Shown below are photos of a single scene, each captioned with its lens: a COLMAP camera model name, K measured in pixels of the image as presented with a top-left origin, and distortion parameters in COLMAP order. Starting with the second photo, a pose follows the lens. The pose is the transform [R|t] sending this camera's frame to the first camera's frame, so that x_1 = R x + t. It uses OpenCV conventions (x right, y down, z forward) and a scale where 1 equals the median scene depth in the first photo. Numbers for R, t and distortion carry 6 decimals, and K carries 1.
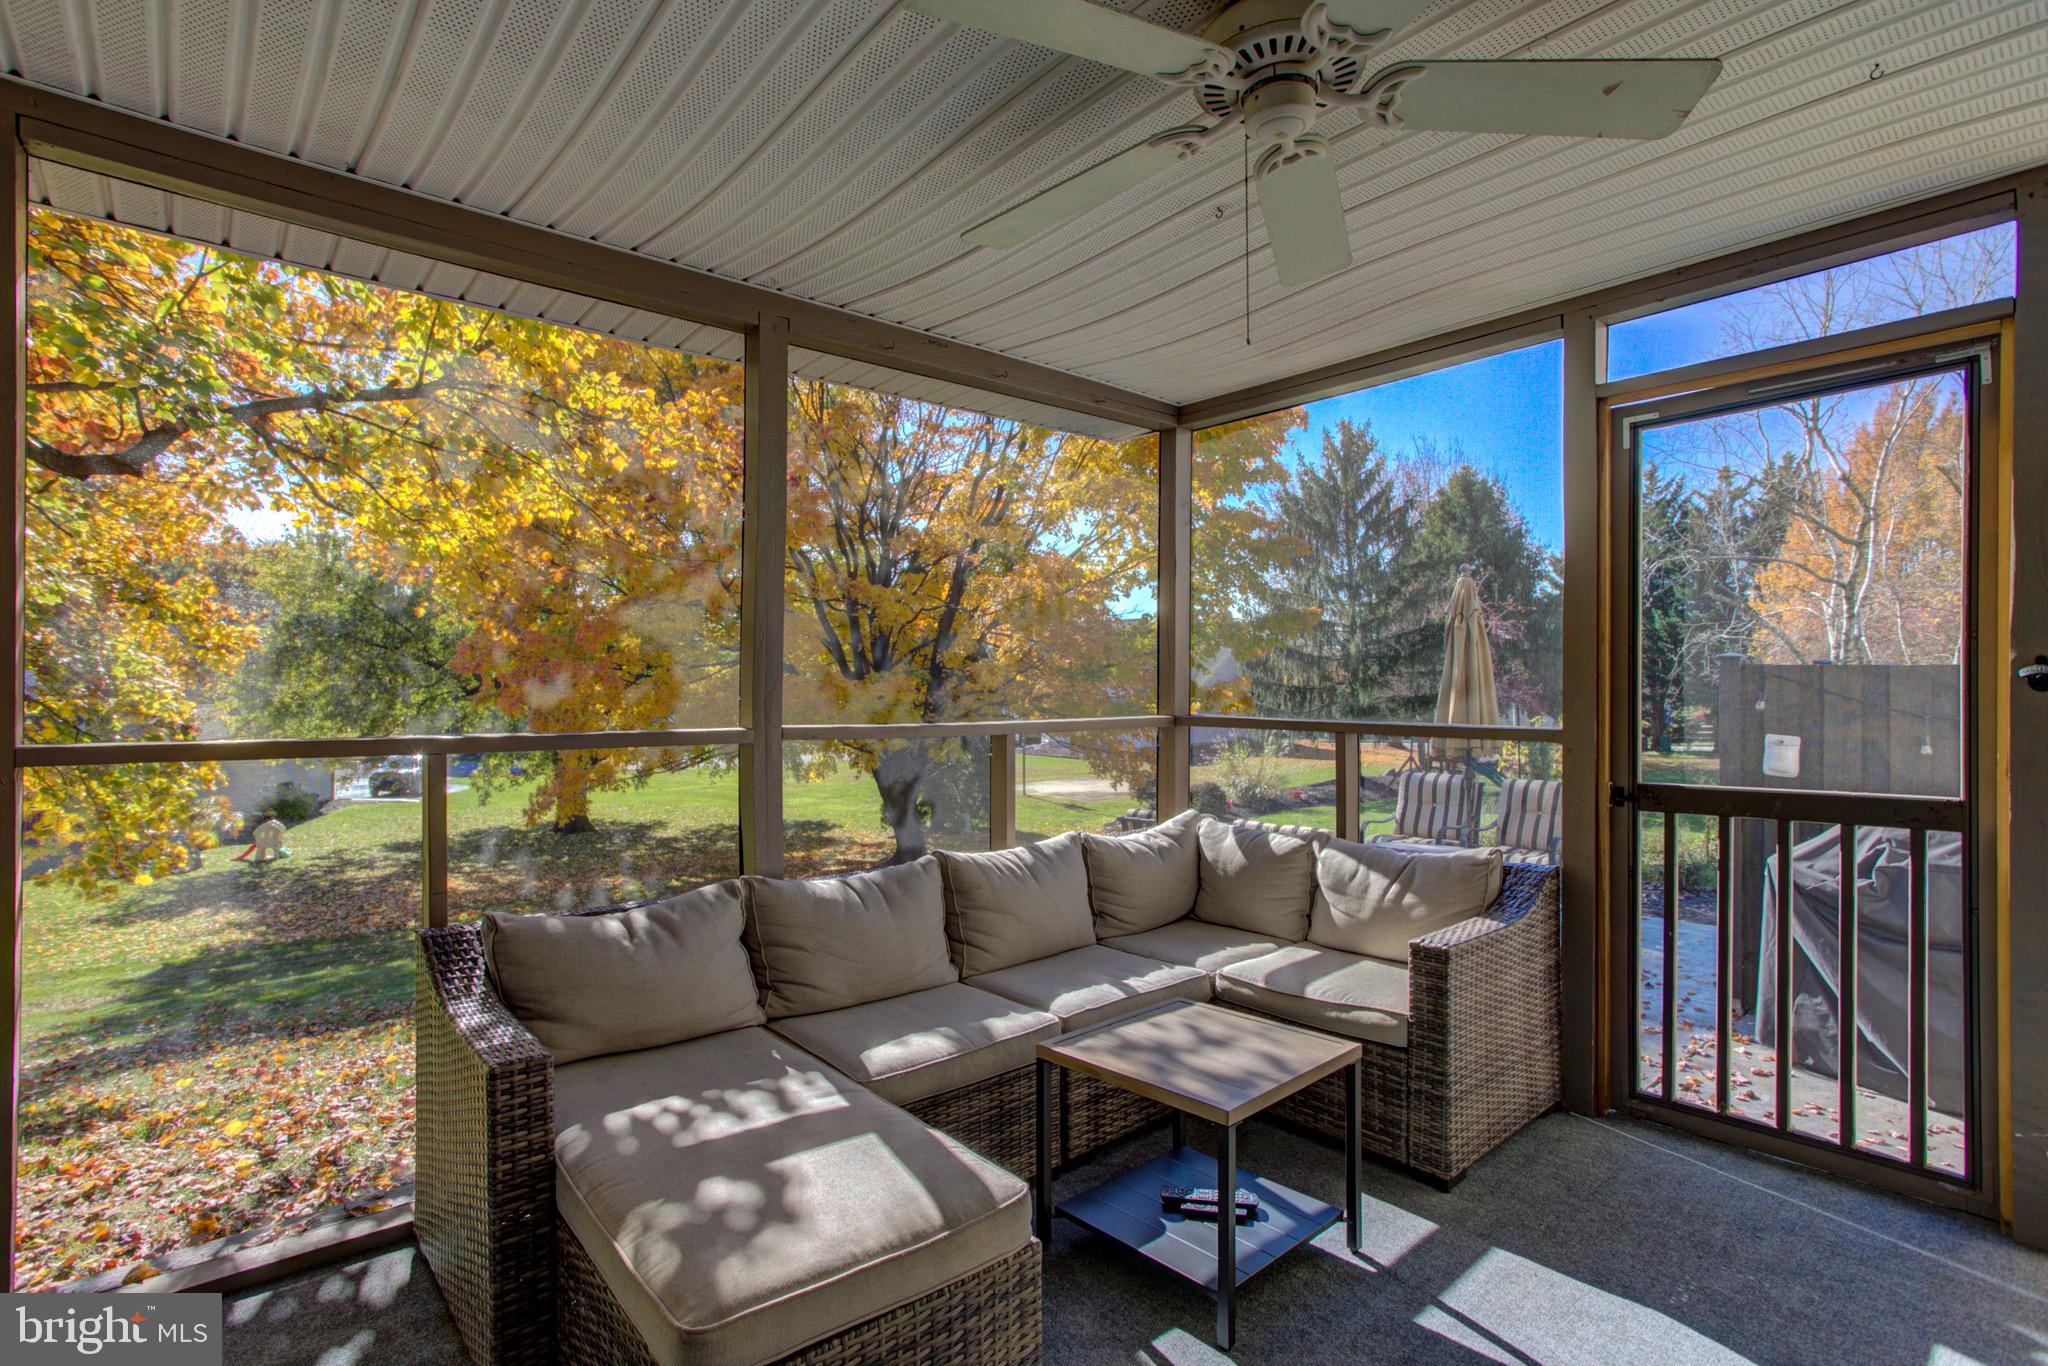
lens RADIAL K [[992.5, 0, 996.3], [0, 992.5, 651.1], [0, 0, 1]] dist [-0.048467, 0.026821]
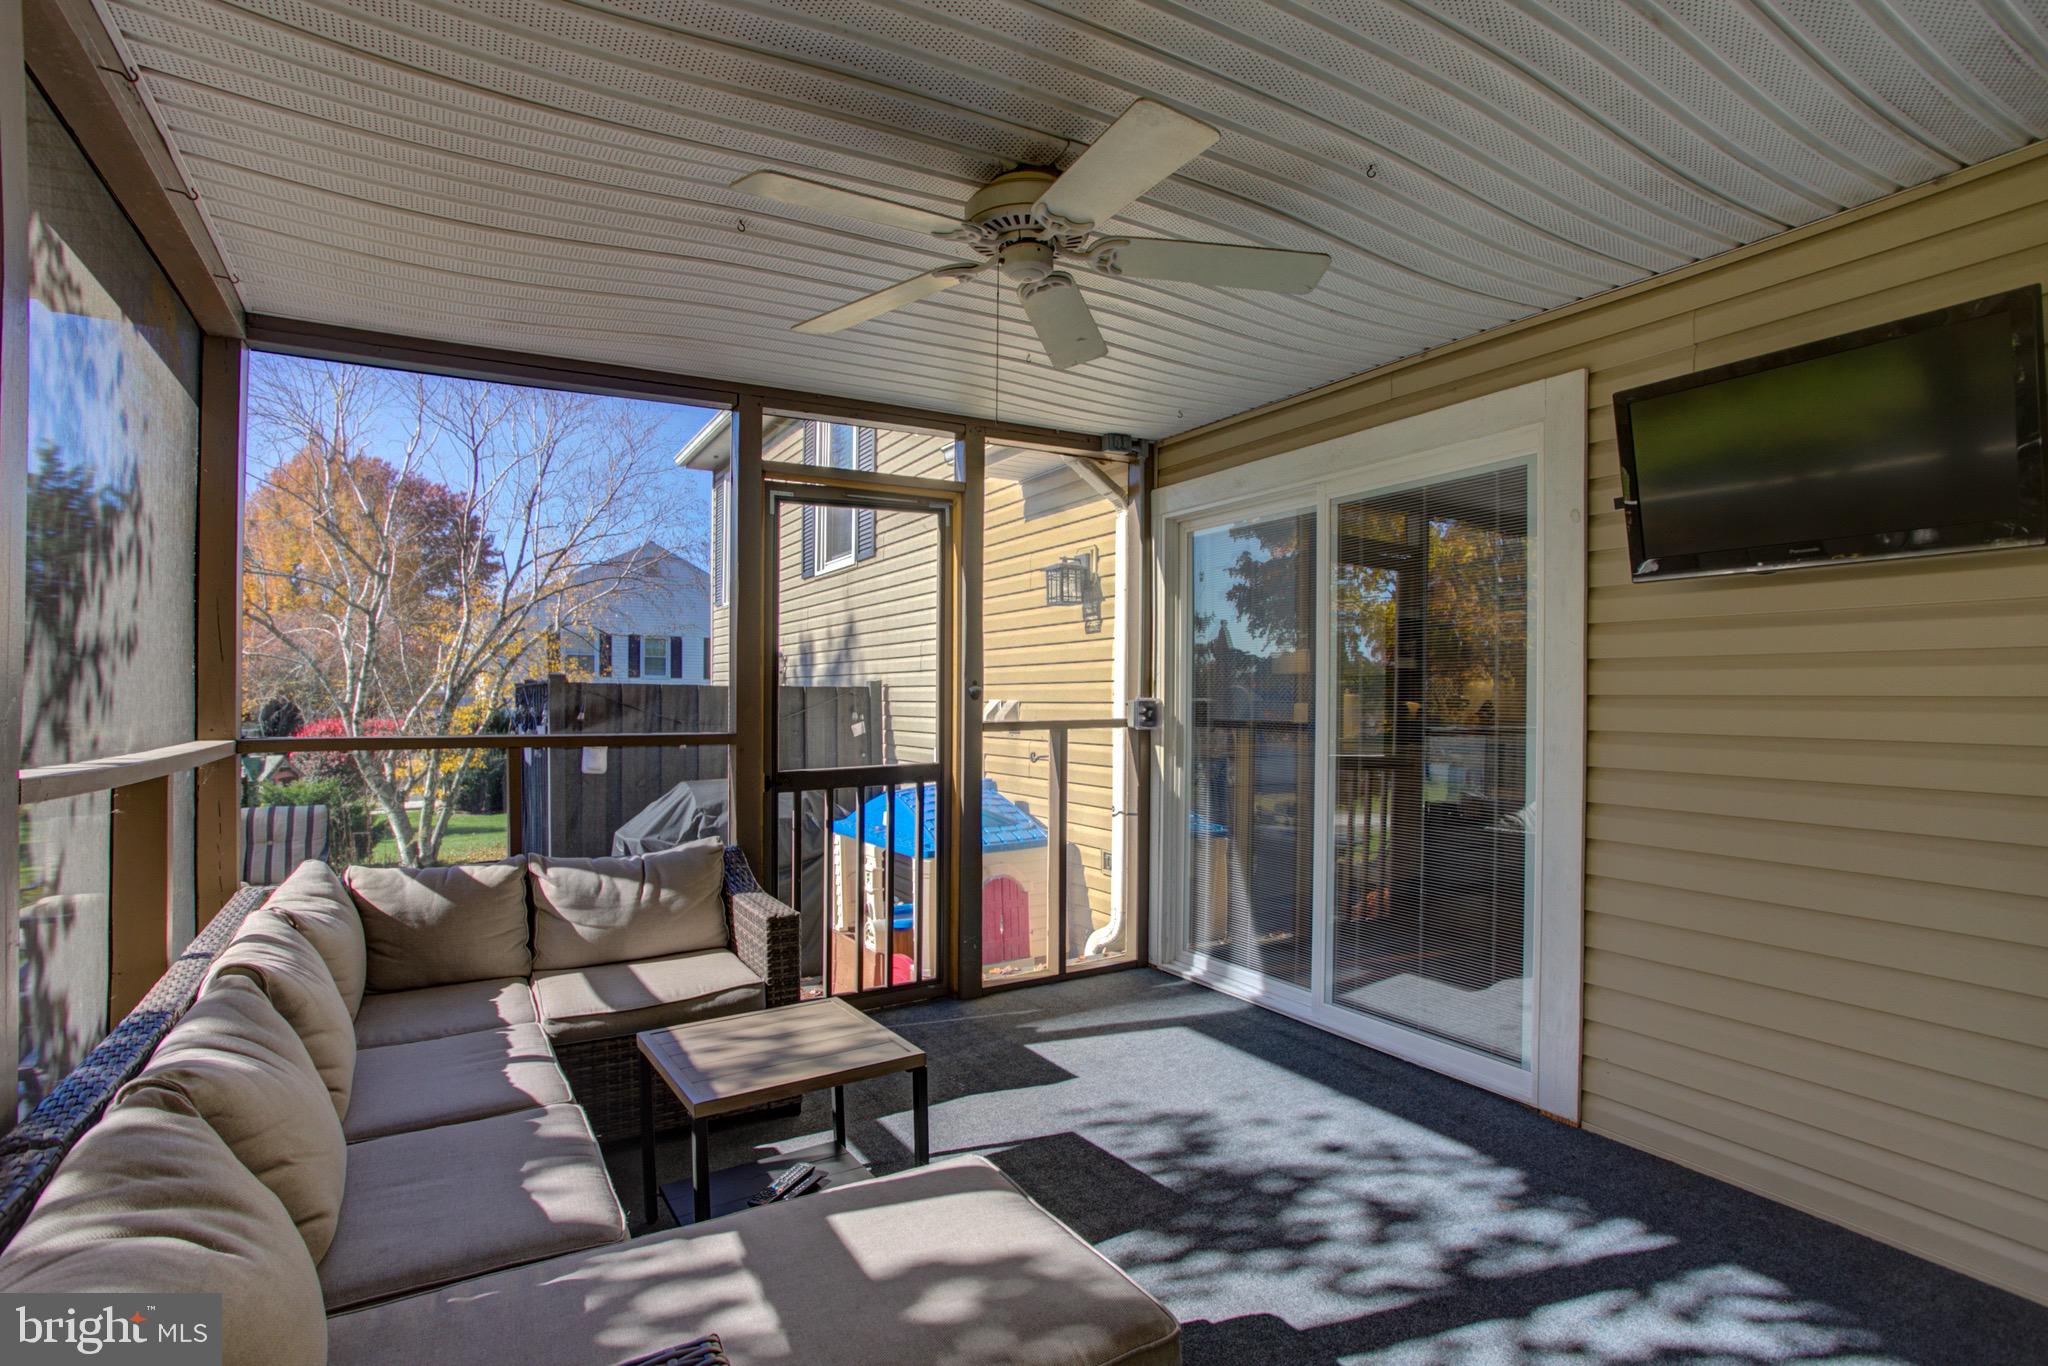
lens RADIAL K [[1007.0, 0, 1018.2], [0, 1007.0, 689.2], [0, 0, 1]] dist [-0.050541, 0.029342]
pose [[0.169232, 0.009957, 0.985526, -0.688051], [-0.030375, 0.999527, -0.004883, 0.023436], [-0.985108, -0.029109, 0.169455, 0.509450]]
